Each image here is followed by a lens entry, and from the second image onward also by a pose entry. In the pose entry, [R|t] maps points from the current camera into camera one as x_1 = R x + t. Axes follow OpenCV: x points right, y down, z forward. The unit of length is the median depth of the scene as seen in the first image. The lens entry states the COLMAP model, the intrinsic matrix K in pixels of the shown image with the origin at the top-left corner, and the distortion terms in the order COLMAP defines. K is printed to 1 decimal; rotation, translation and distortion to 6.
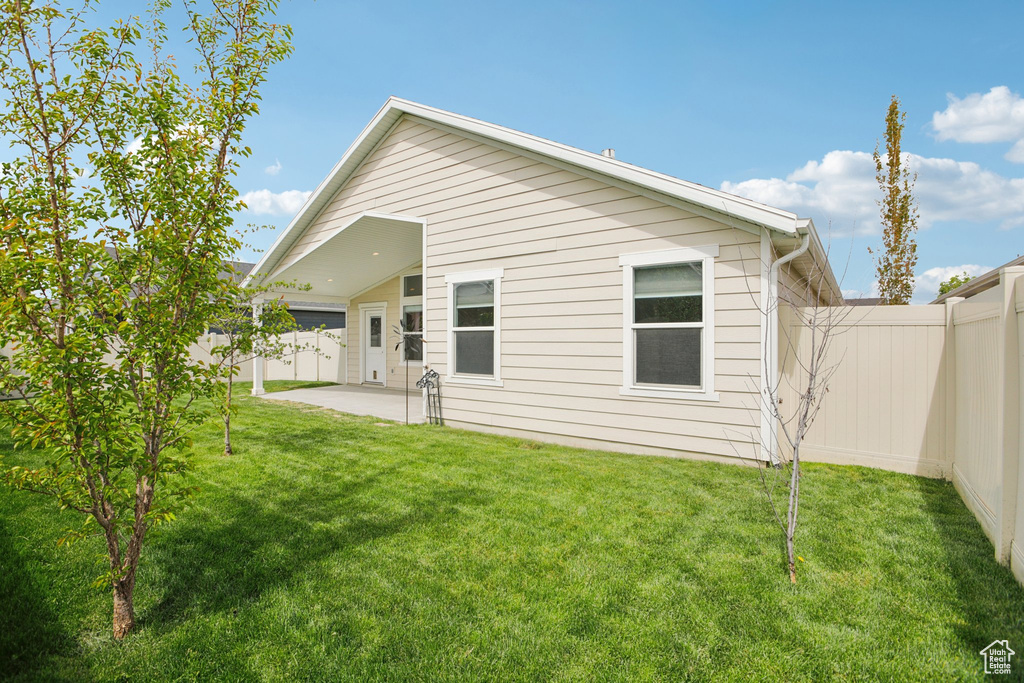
lens RADIAL K [[480.1, 0, 509.9], [0, 480.1, 337.7], [0, 0, 1]] dist [-0.058891, 0.024927]
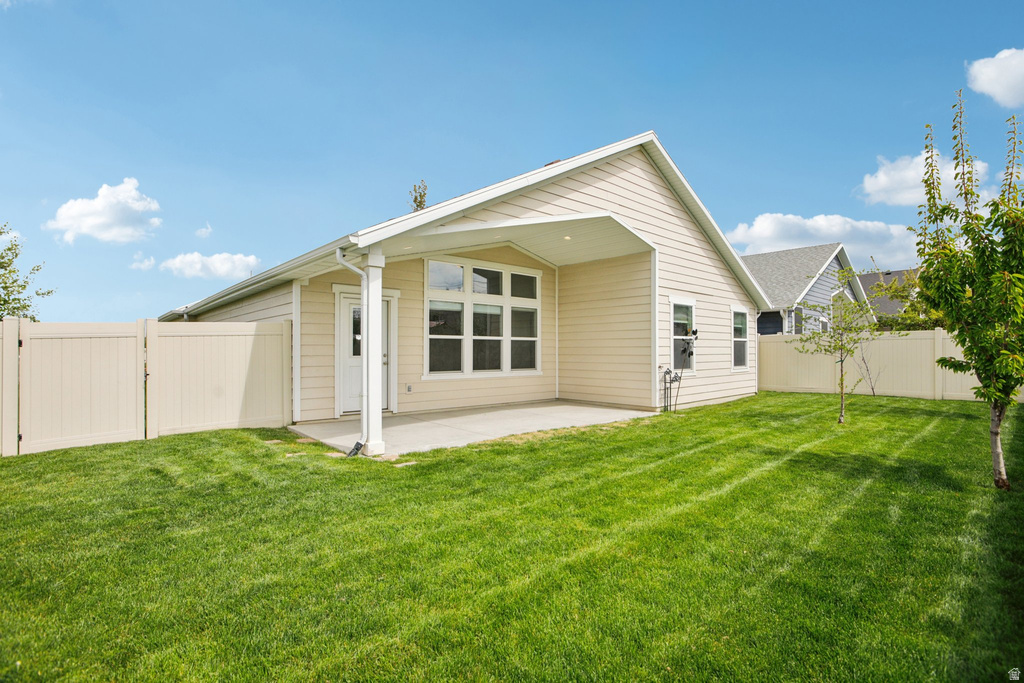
lens RADIAL K [[480.1, 0, 509.9], [0, 480.1, 337.7], [0, 0, 1]] dist [-0.058891, 0.024927]
pose [[0.186227, 0.020539, 0.982292, -1.482305], [0.007349, 0.999724, -0.022297, 0.010070], [-0.982479, 0.011371, 0.186025, 1.184892]]
